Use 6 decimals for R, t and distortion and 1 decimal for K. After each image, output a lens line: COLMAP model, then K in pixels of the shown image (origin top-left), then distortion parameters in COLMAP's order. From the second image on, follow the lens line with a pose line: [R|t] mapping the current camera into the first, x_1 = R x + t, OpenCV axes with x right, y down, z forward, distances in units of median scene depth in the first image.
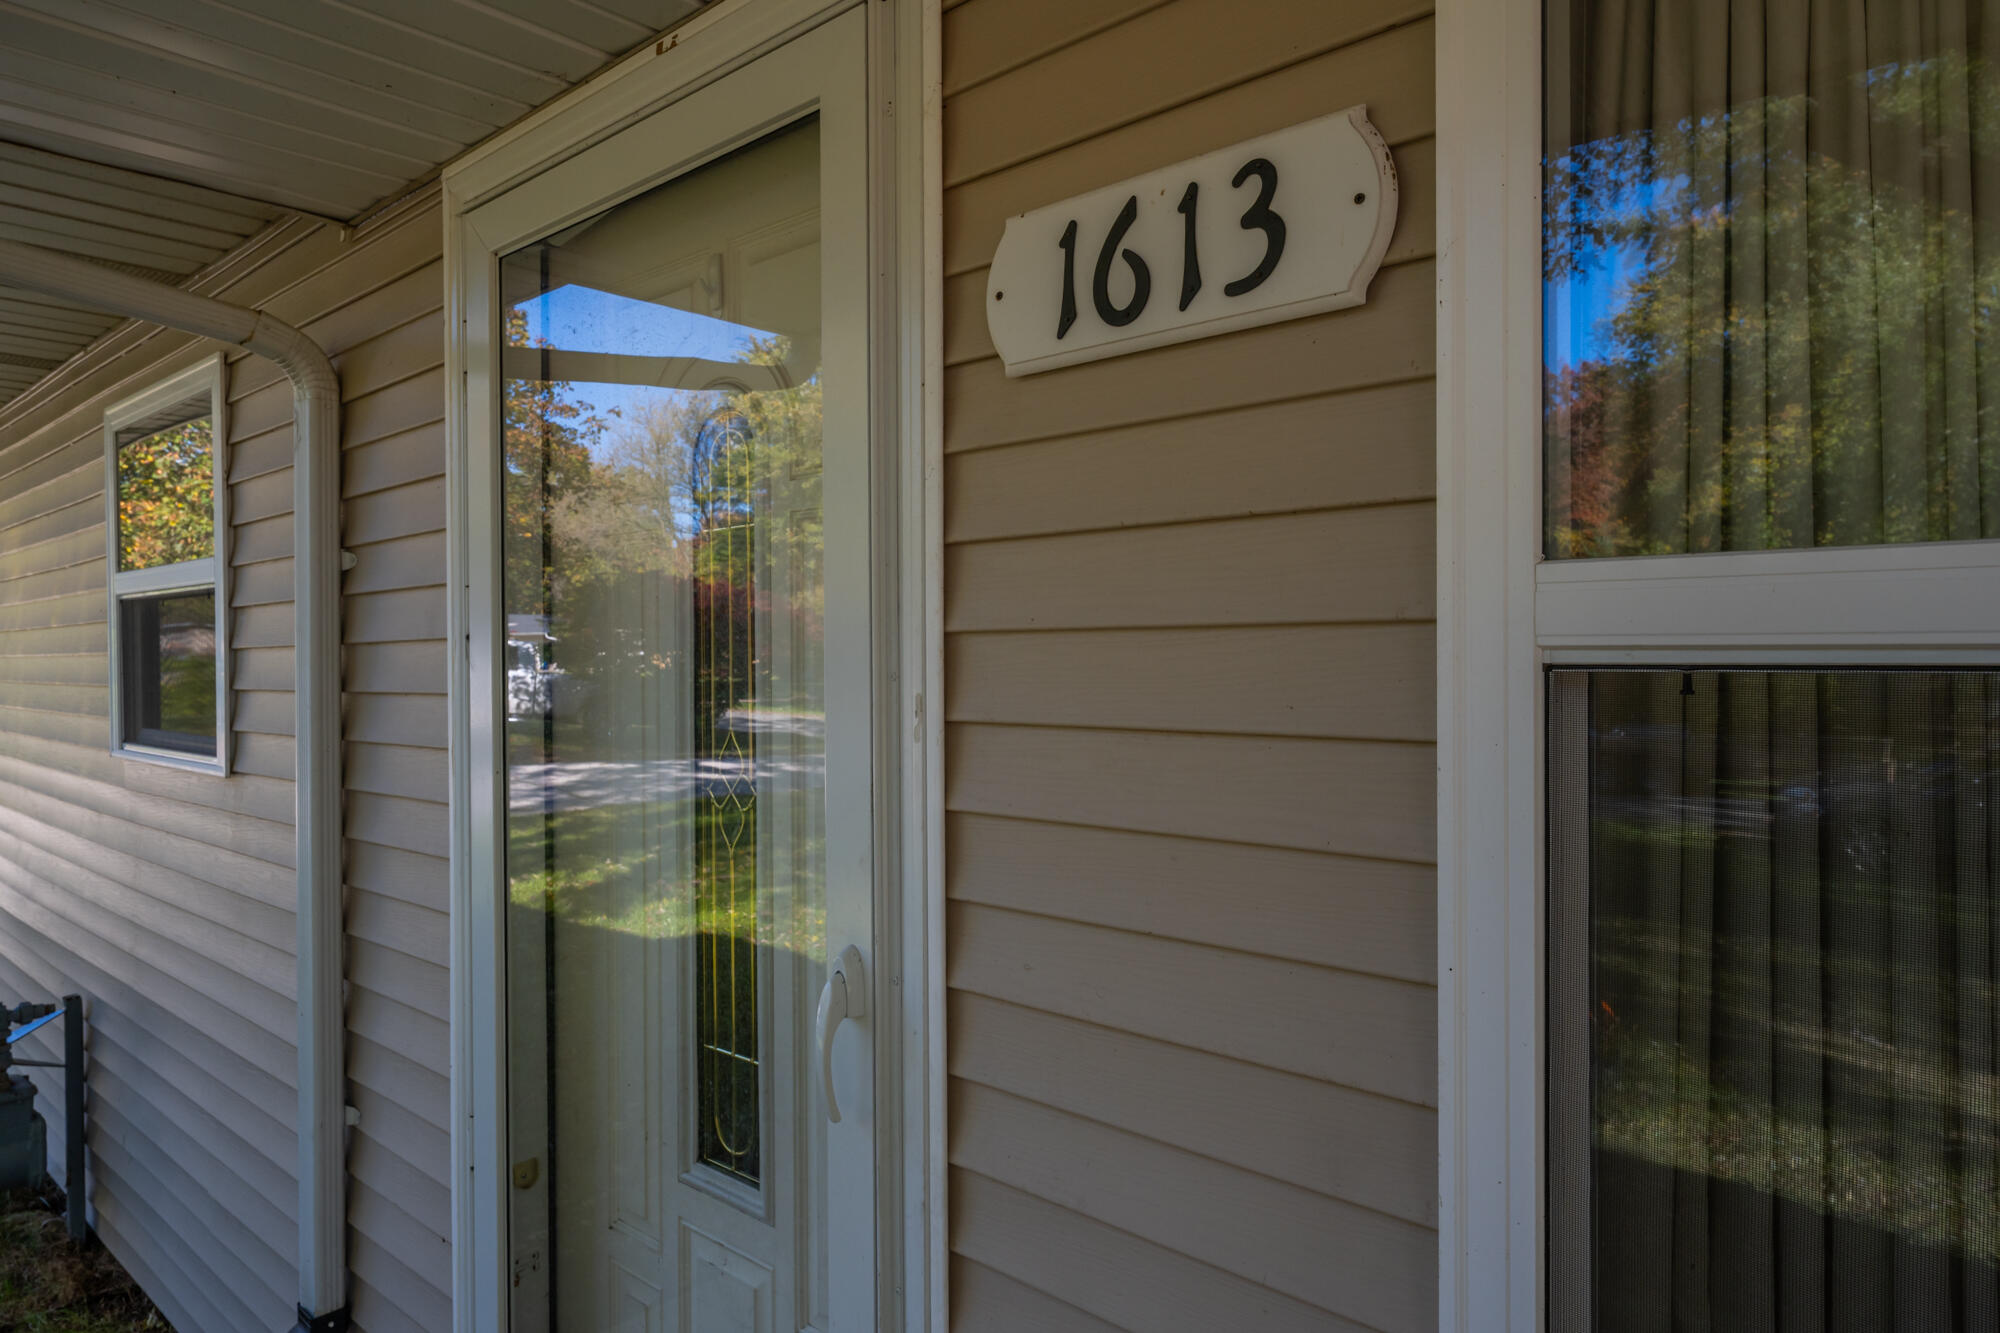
lens RADIAL K [[1223.5, 0, 1000.0], [0, 1223.5, 666.5], [0, 0, 1]] dist [-0.030343, -0.000259]
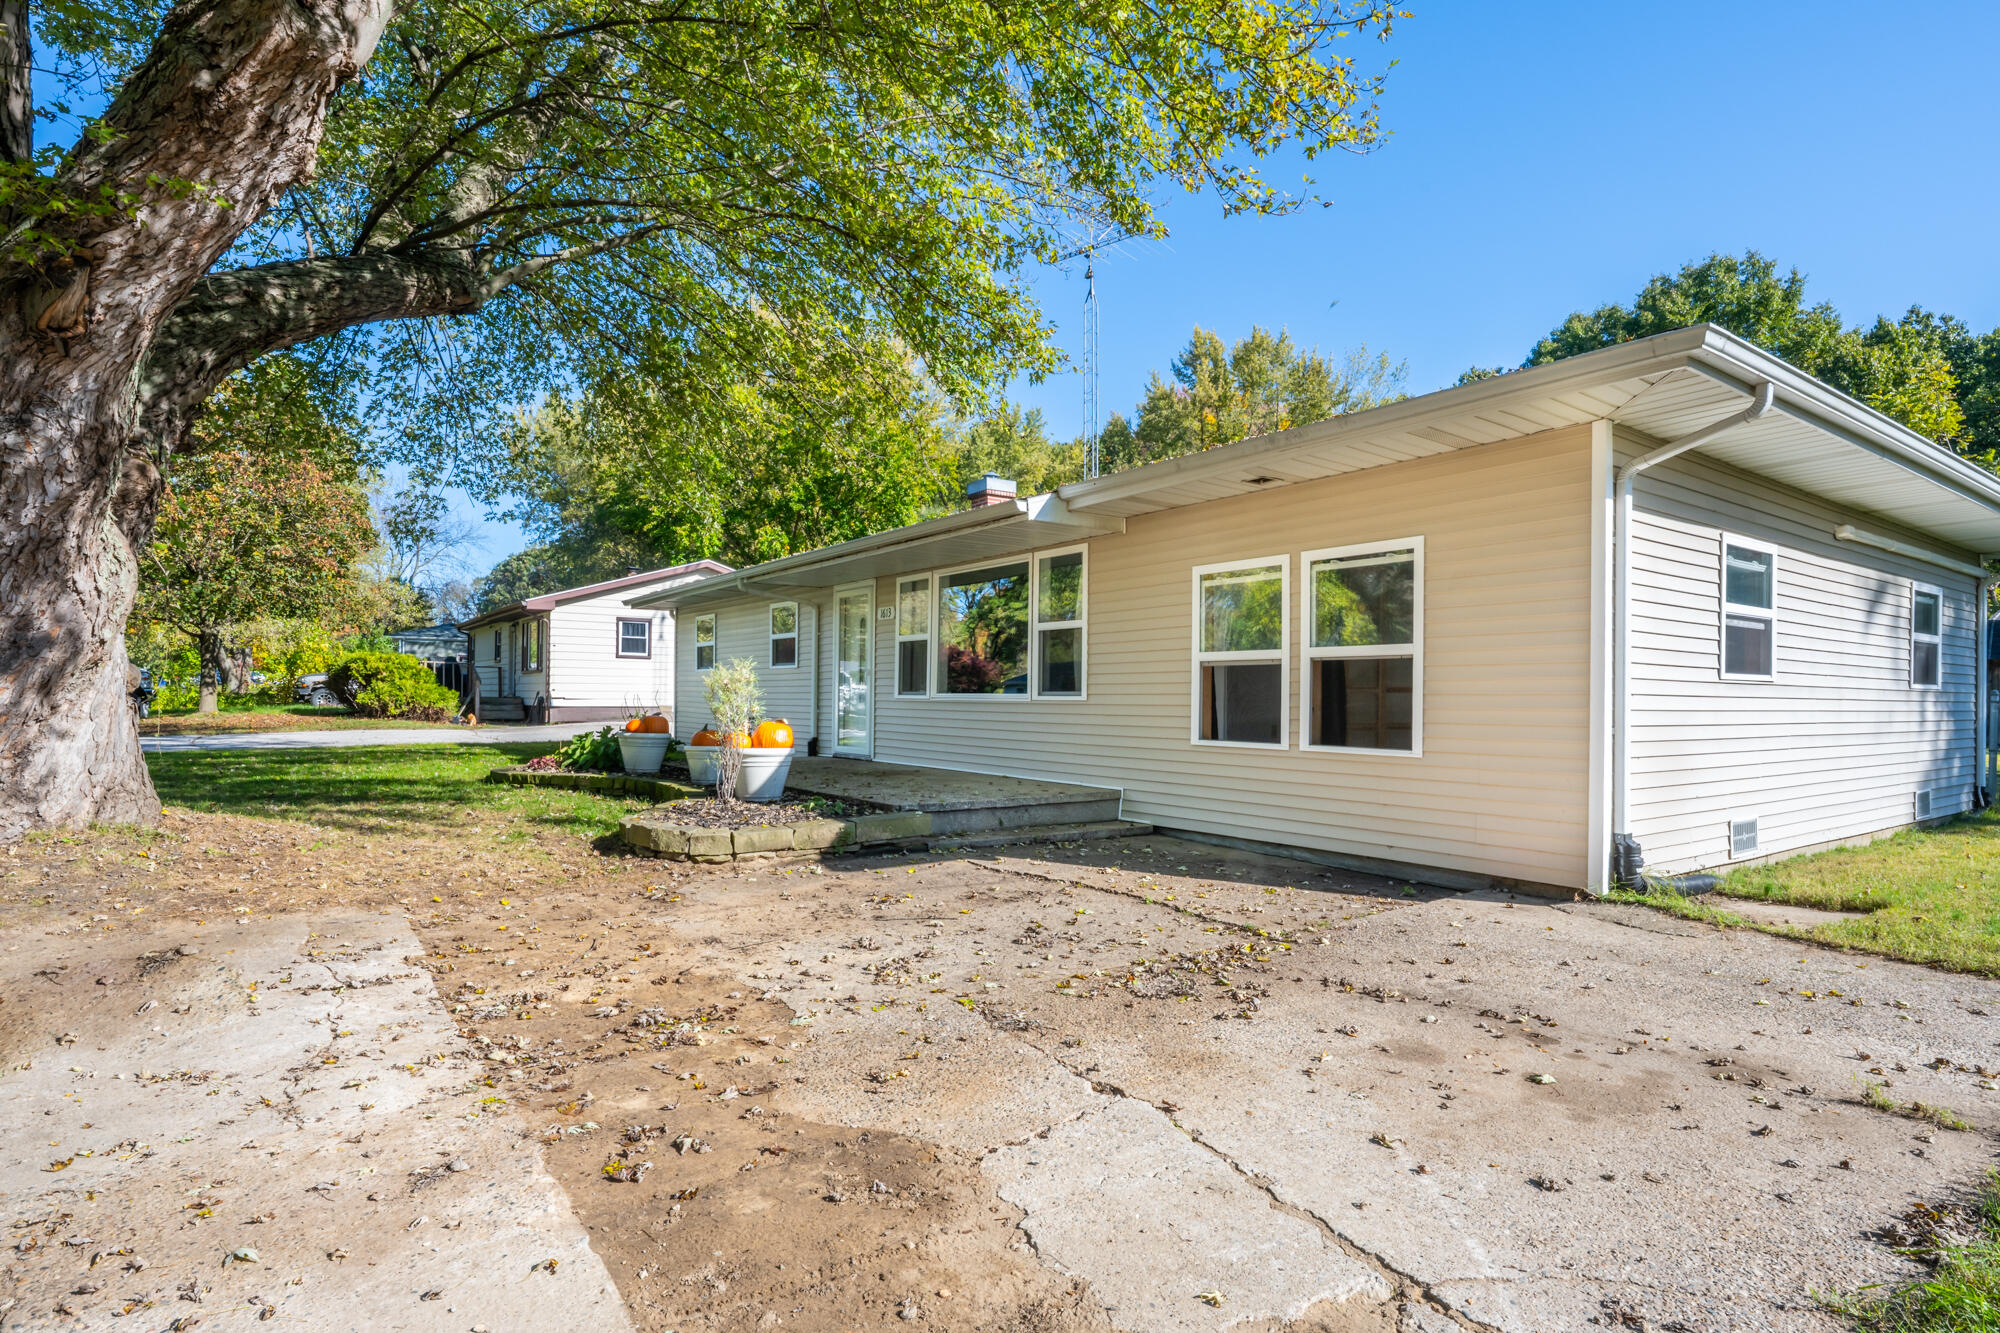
lens RADIAL K [[1017.0, 0, 1000.0], [0, 1017.0, 666.5], [0, 0, 1]] dist [0.000806, 0.000010]
pose [[0.972974, 0.008693, -0.230752, 1.808348], [-0.017930, 0.999118, -0.037965, 0.300681], [0.230219, 0.041076, 0.972272, -4.402687]]
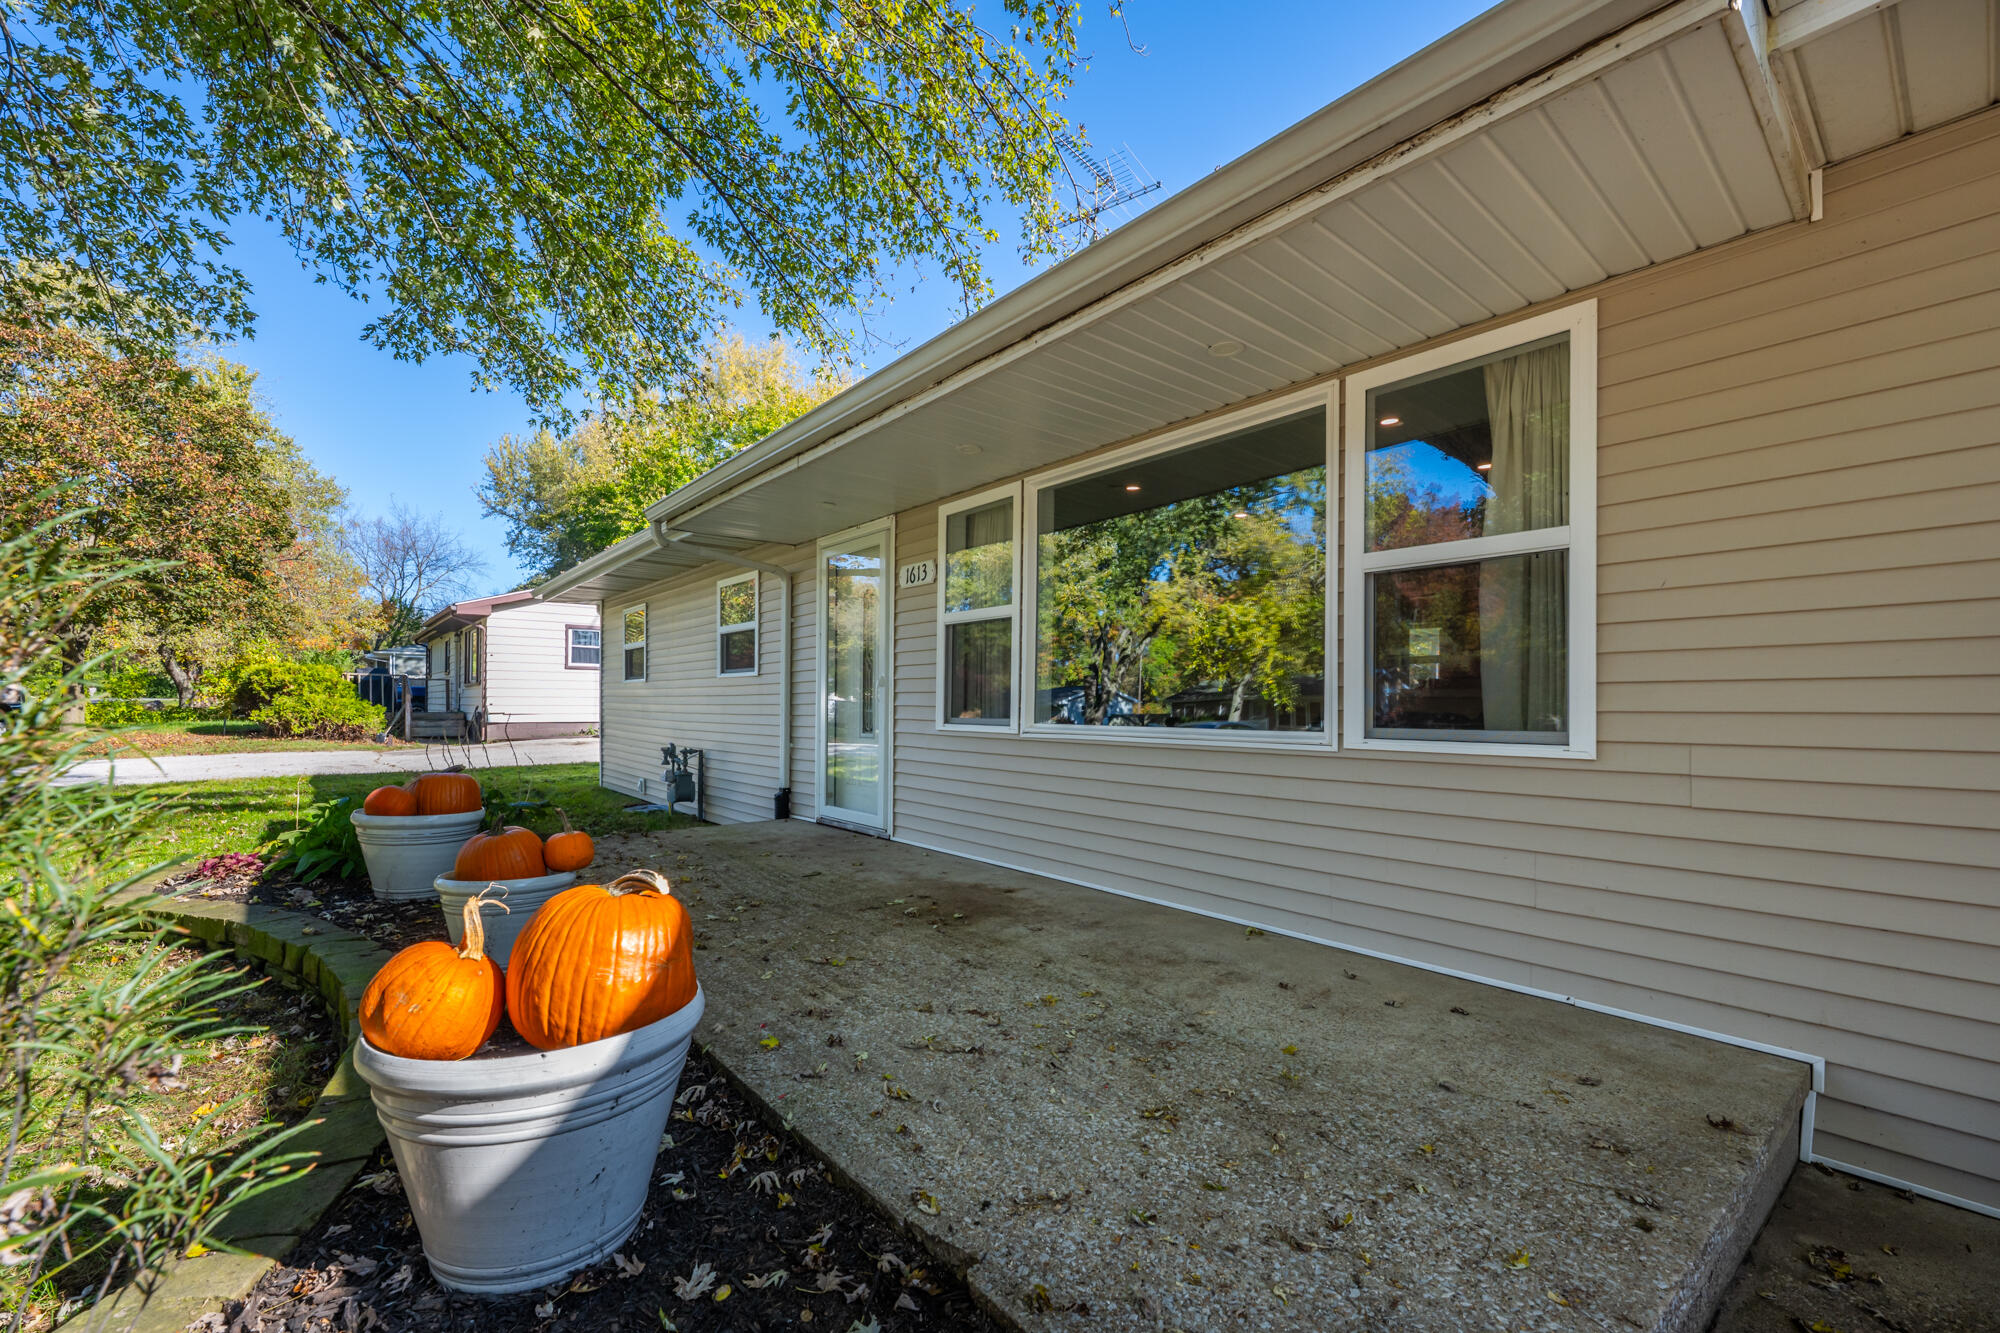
lens RADIAL K [[815.7, 0, 996.8], [0, 815.7, 682.1], [0, 0, 1]] dist [-0.000841, -0.000077]
pose [[0.987467, 0.005163, -0.157744, 0.638514], [-0.010673, 0.999361, -0.034101, 0.221623], [0.157467, 0.035357, 0.986891, -1.738816]]
